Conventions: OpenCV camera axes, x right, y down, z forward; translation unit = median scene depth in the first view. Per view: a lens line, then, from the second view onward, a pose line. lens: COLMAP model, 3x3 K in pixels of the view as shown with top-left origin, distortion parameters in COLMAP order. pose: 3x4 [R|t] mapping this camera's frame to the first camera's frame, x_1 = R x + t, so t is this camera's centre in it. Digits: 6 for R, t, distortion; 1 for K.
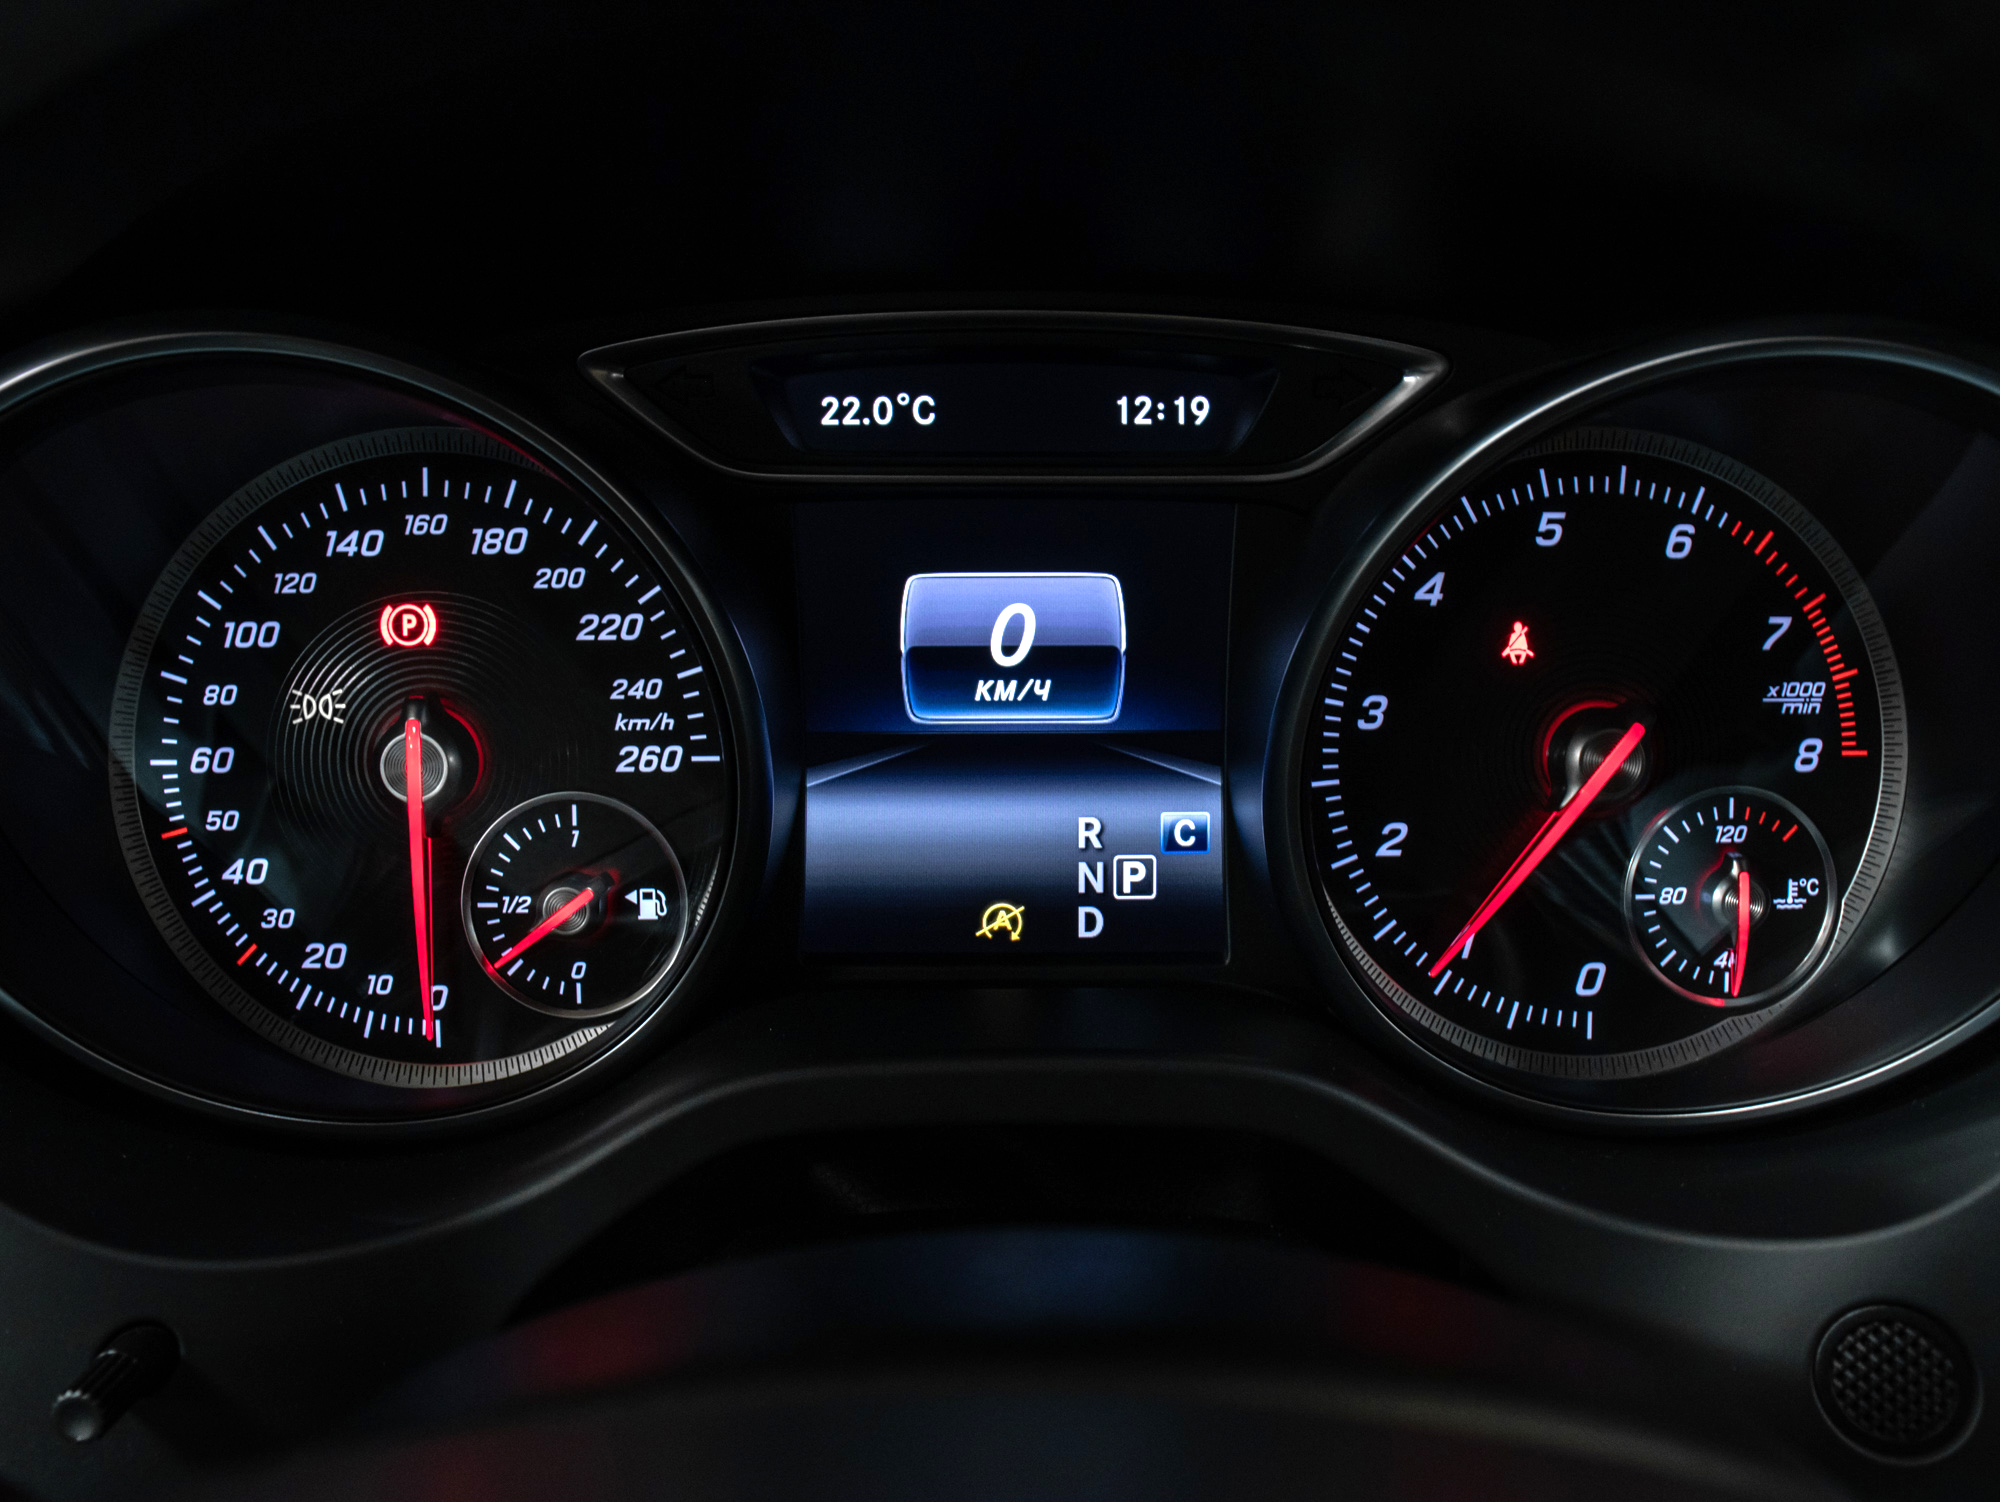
lens RADIAL K [[2582.6, 0, 1000.0], [0, 2582.6, 751.0], [0, 0, 1]] dist [-0.159585, -0.015367]
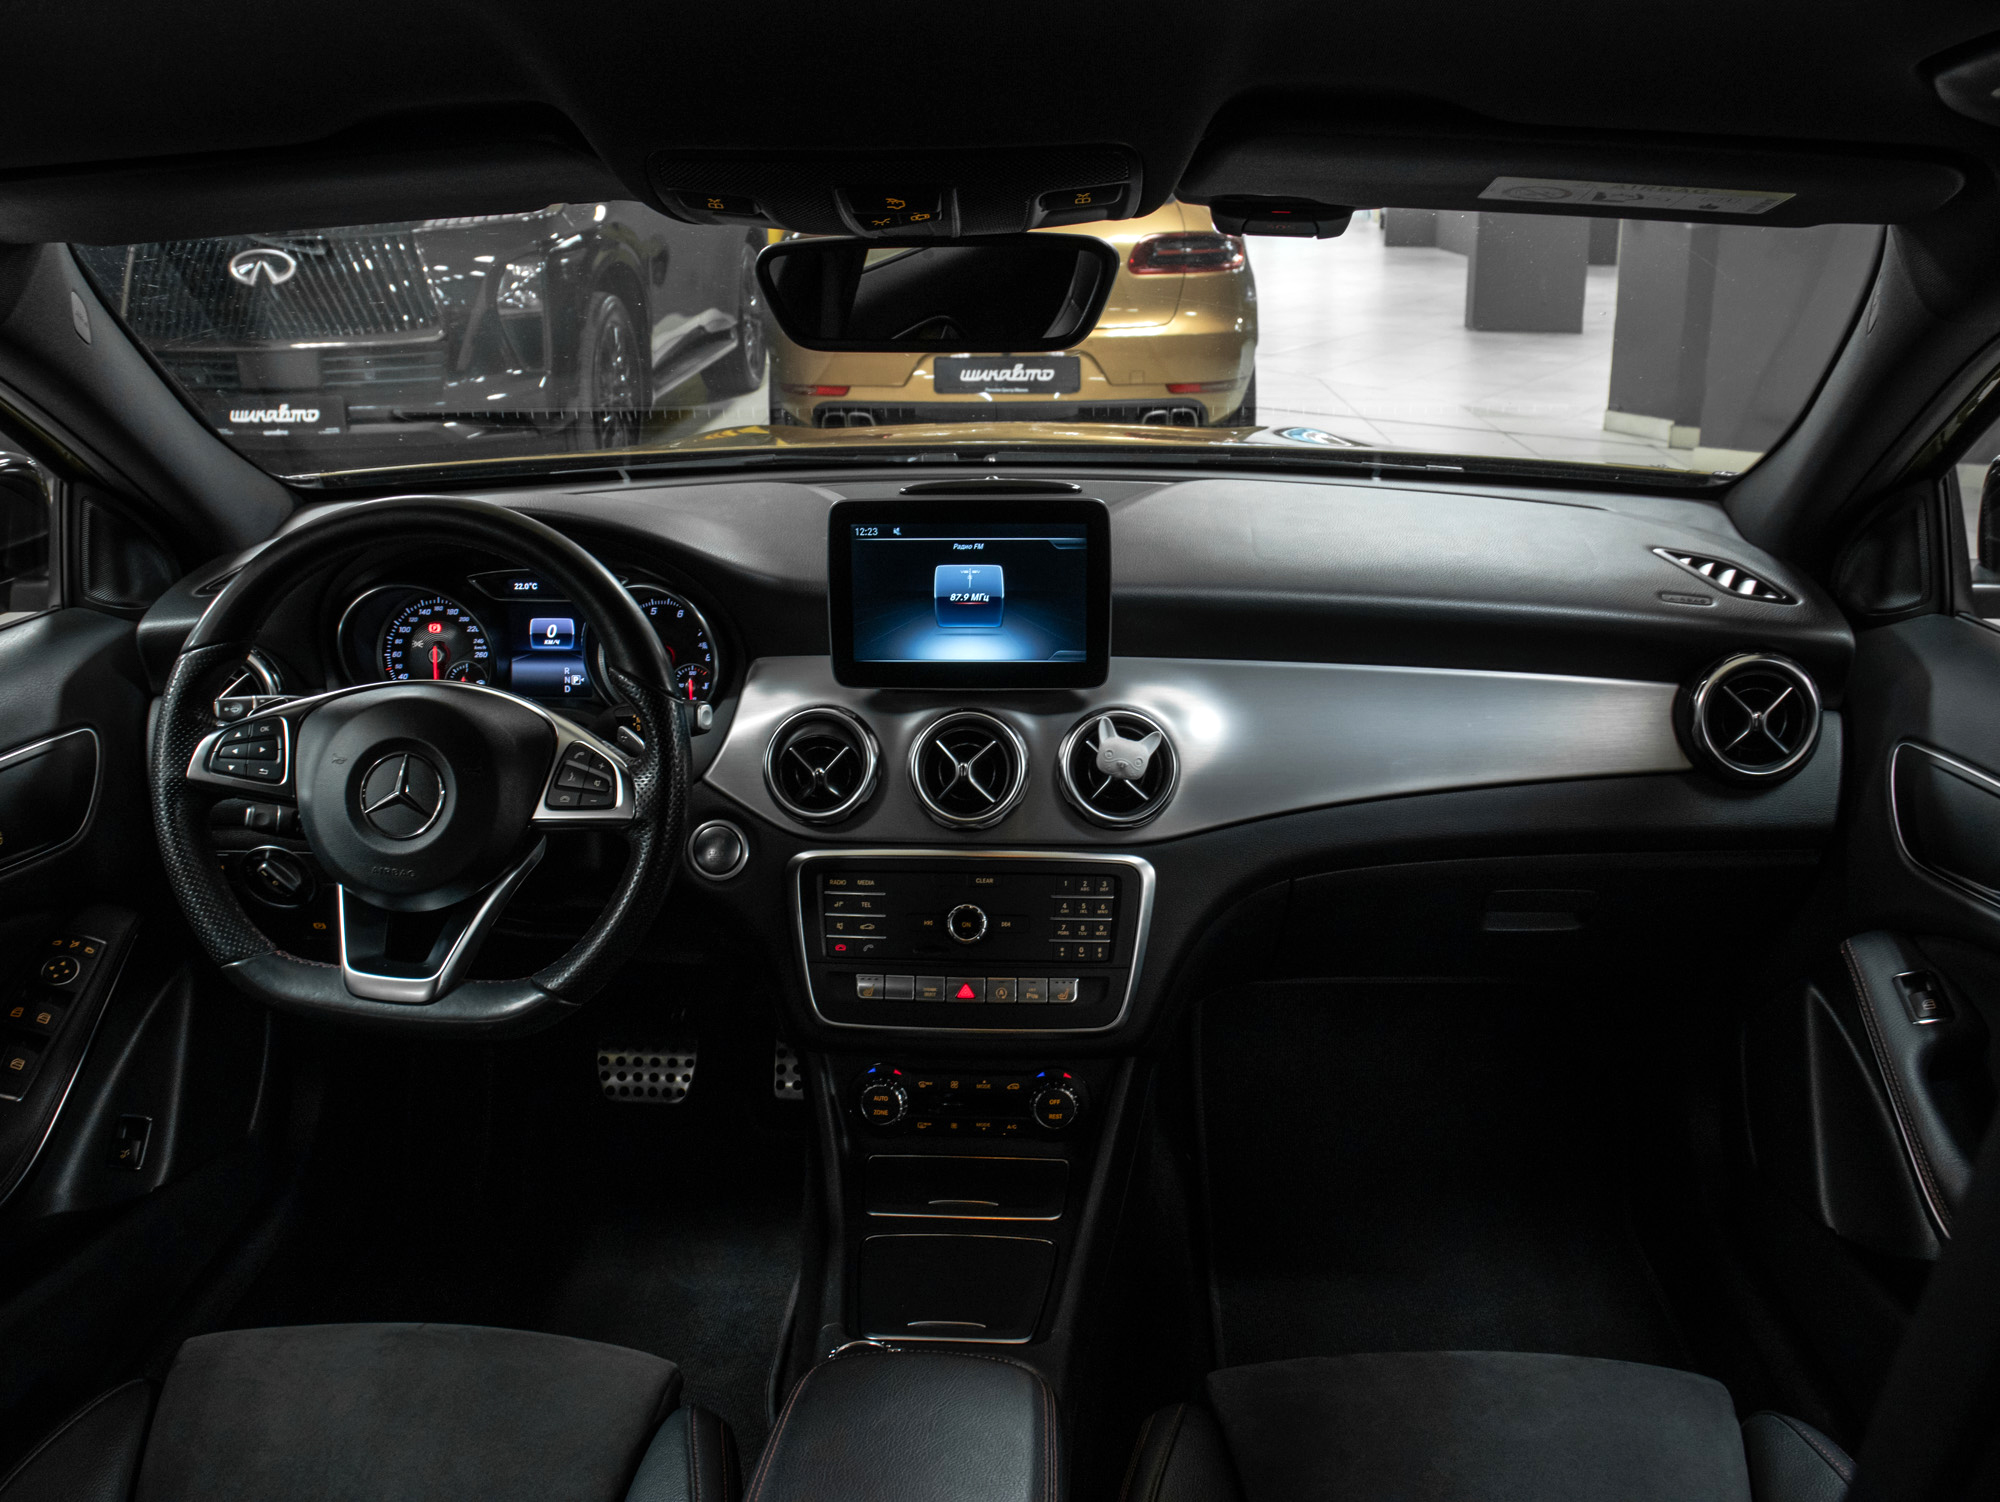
lens RADIAL K [[2582.6, 0, 1000.0], [0, 2582.6, 751.0], [0, 0, 1]] dist [-0.159585, -0.015367]
pose [[0.994458, 0.016298, -0.103865, 1.408830], [-0.014389, 0.999714, 0.019103, 0.081045], [0.104146, -0.017503, 0.994408, -3.923792]]
